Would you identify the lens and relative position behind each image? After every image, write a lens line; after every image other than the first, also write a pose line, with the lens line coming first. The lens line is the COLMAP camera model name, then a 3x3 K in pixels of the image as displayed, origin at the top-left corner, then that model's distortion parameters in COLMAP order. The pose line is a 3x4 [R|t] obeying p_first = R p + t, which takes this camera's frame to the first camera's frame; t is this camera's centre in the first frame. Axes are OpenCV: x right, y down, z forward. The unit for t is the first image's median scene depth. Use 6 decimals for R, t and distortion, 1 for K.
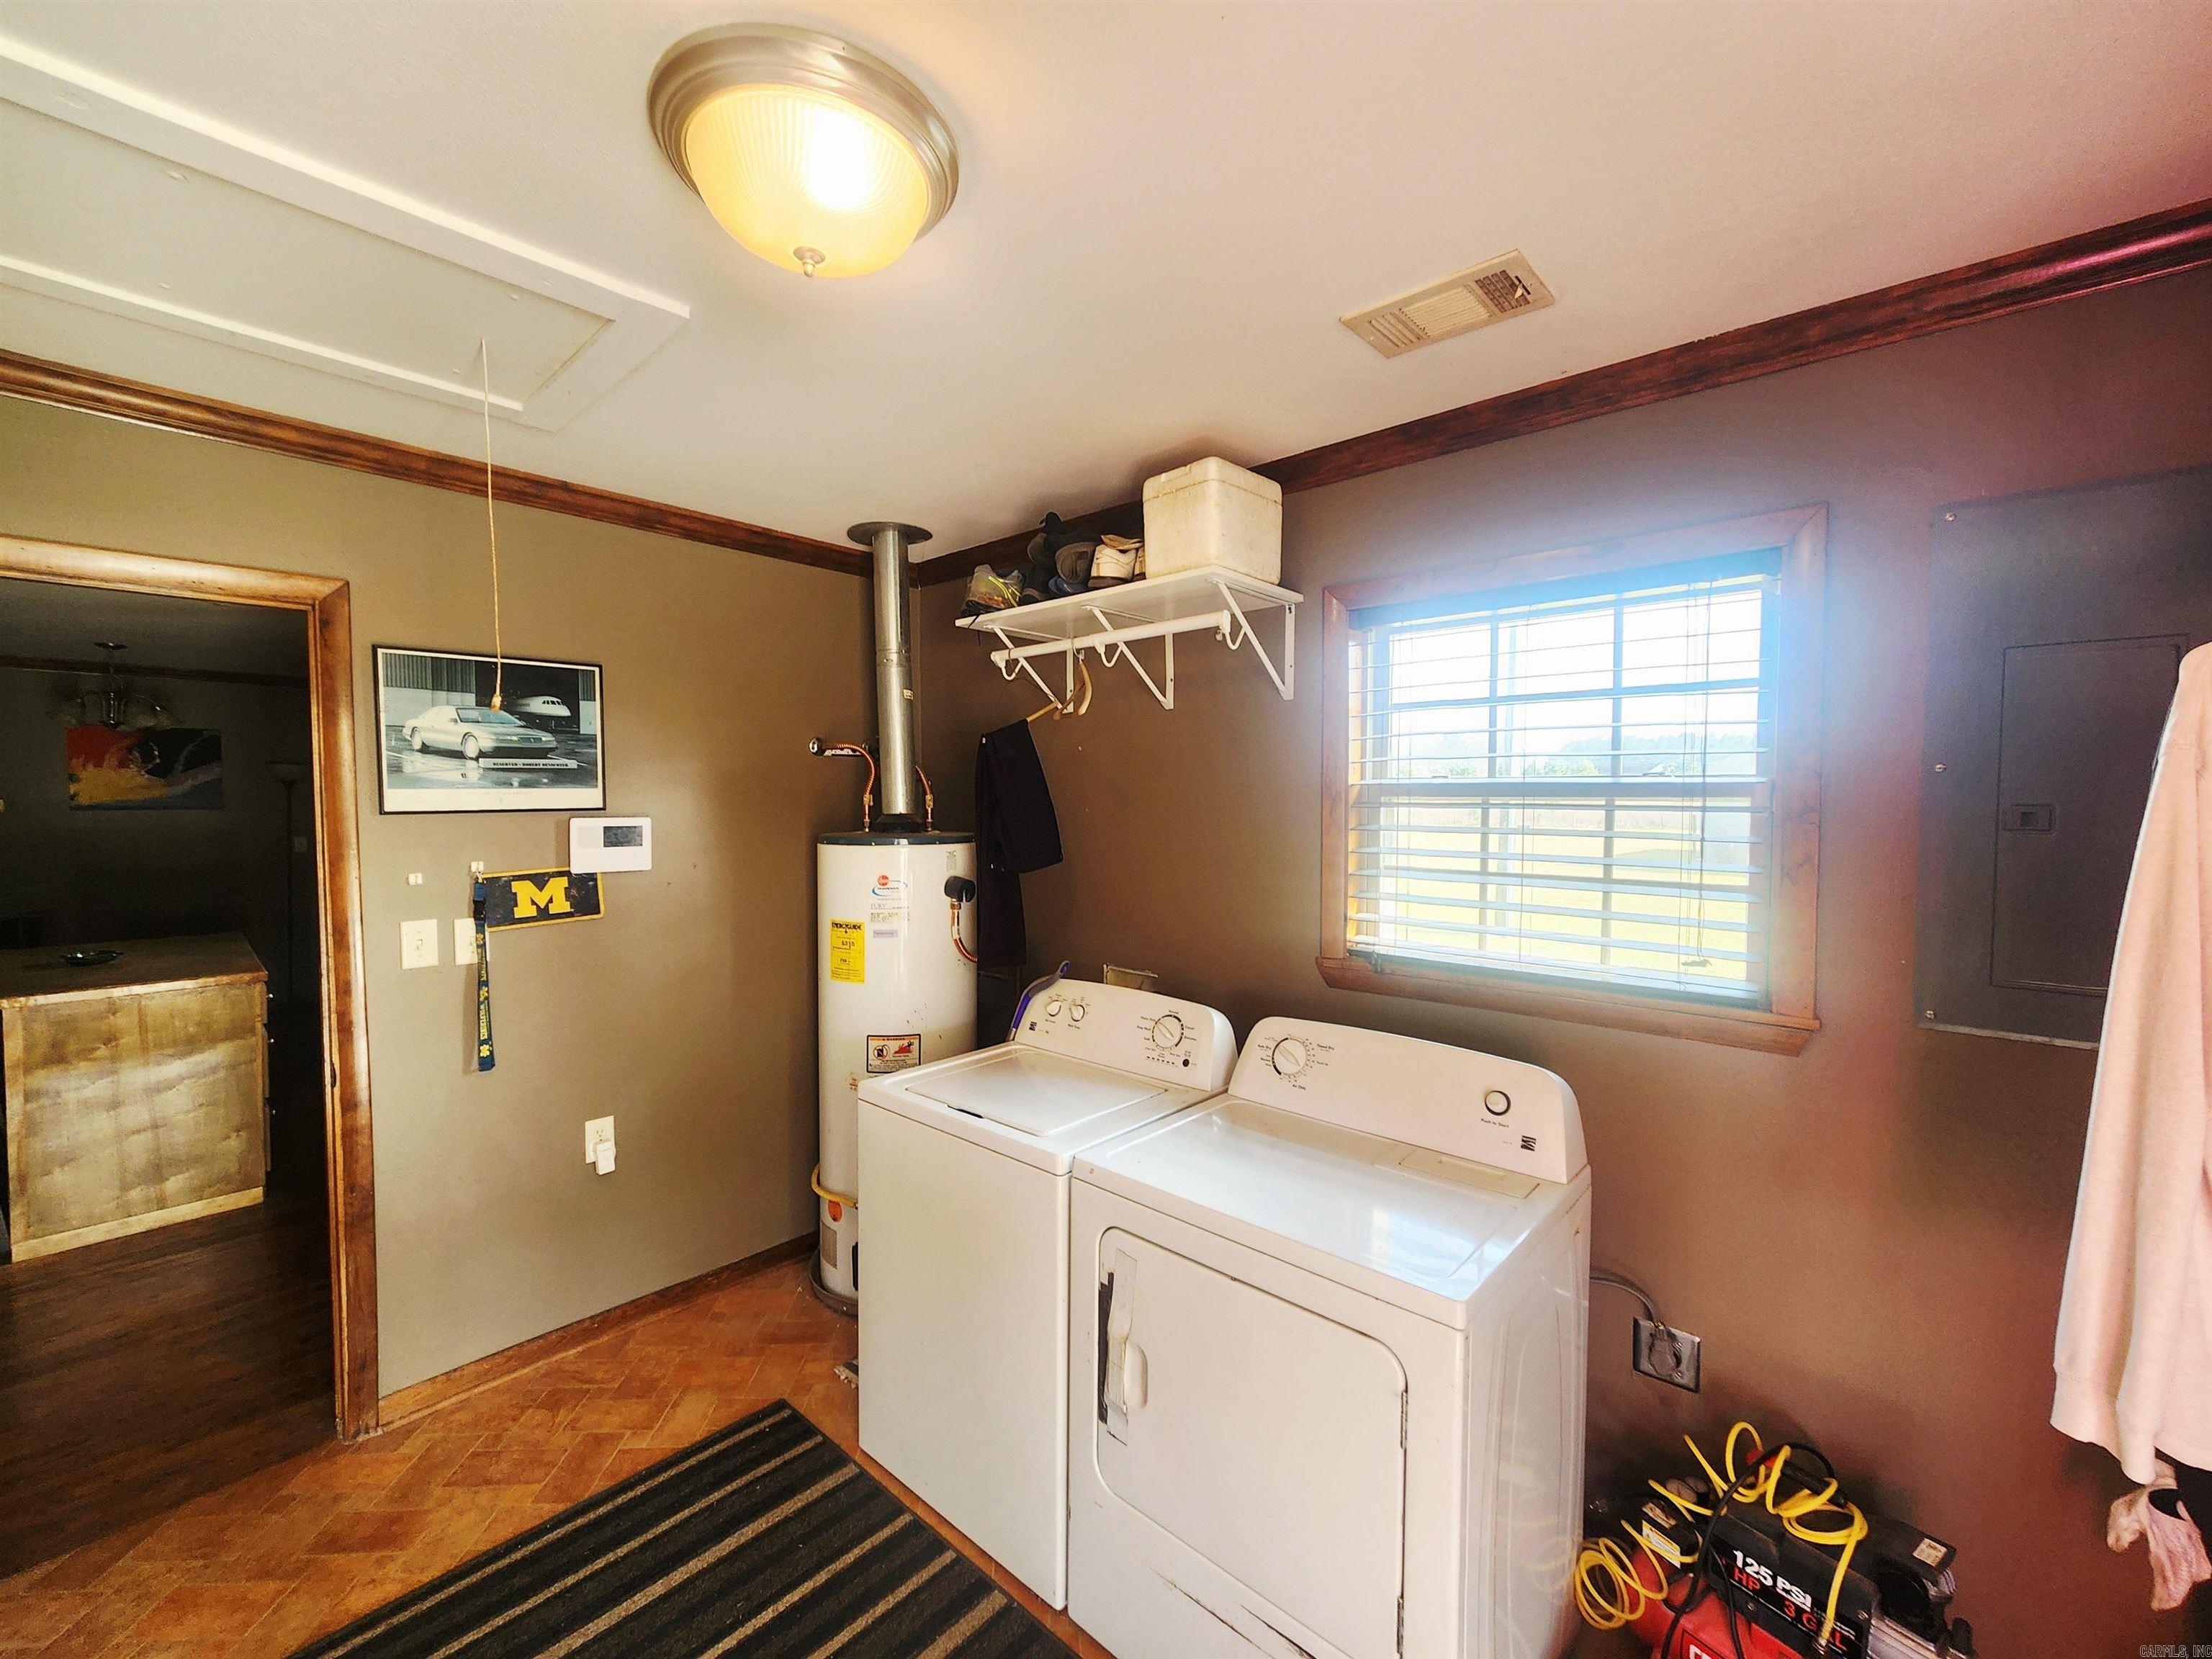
lens RADIAL K [[903.1, 0, 1093.6], [0, 903.1, 834.7], [0, 0, 1]] dist [0.004072, -0.002059]
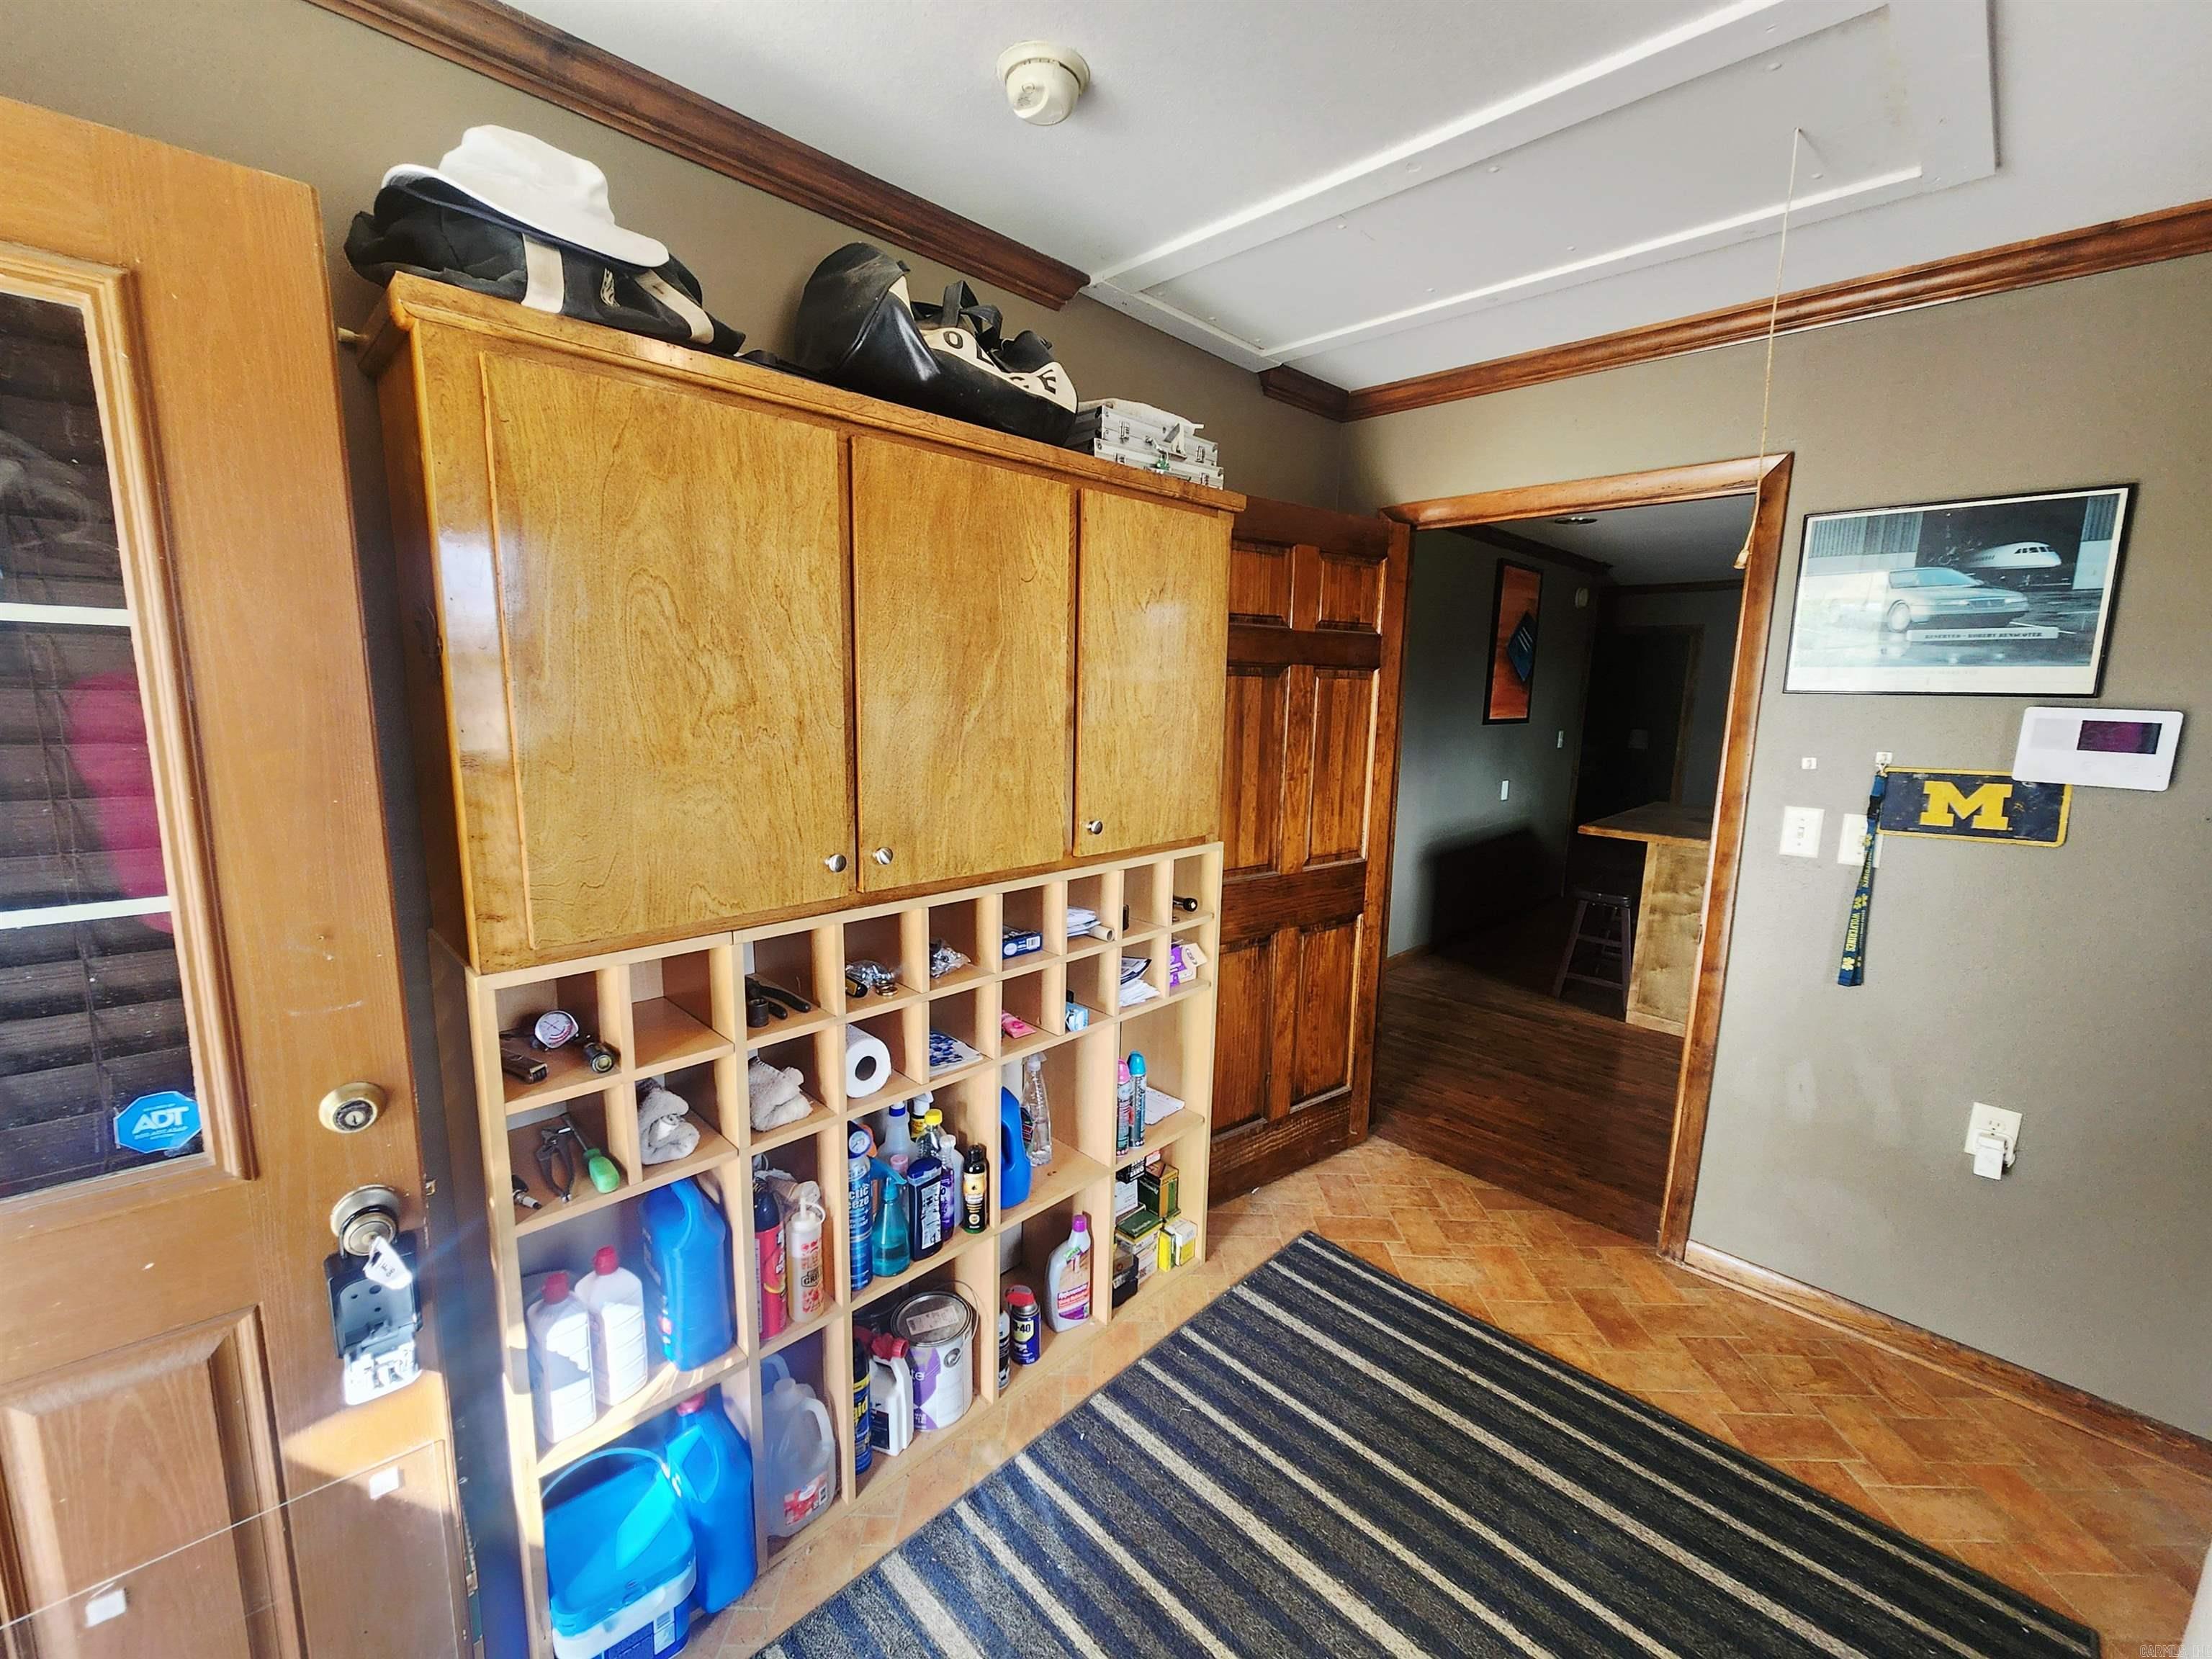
lens RADIAL K [[903.1, 0, 1094.0], [0, 903.1, 826.8], [0, 0, 1]] dist [0.004072, -0.002059]
pose [[-0.040289, 0.157197, -0.986745, 0.224153], [-0.068644, 0.984778, 0.159686, 0.014336], [0.996827, 0.074168, -0.028885, 0.281522]]
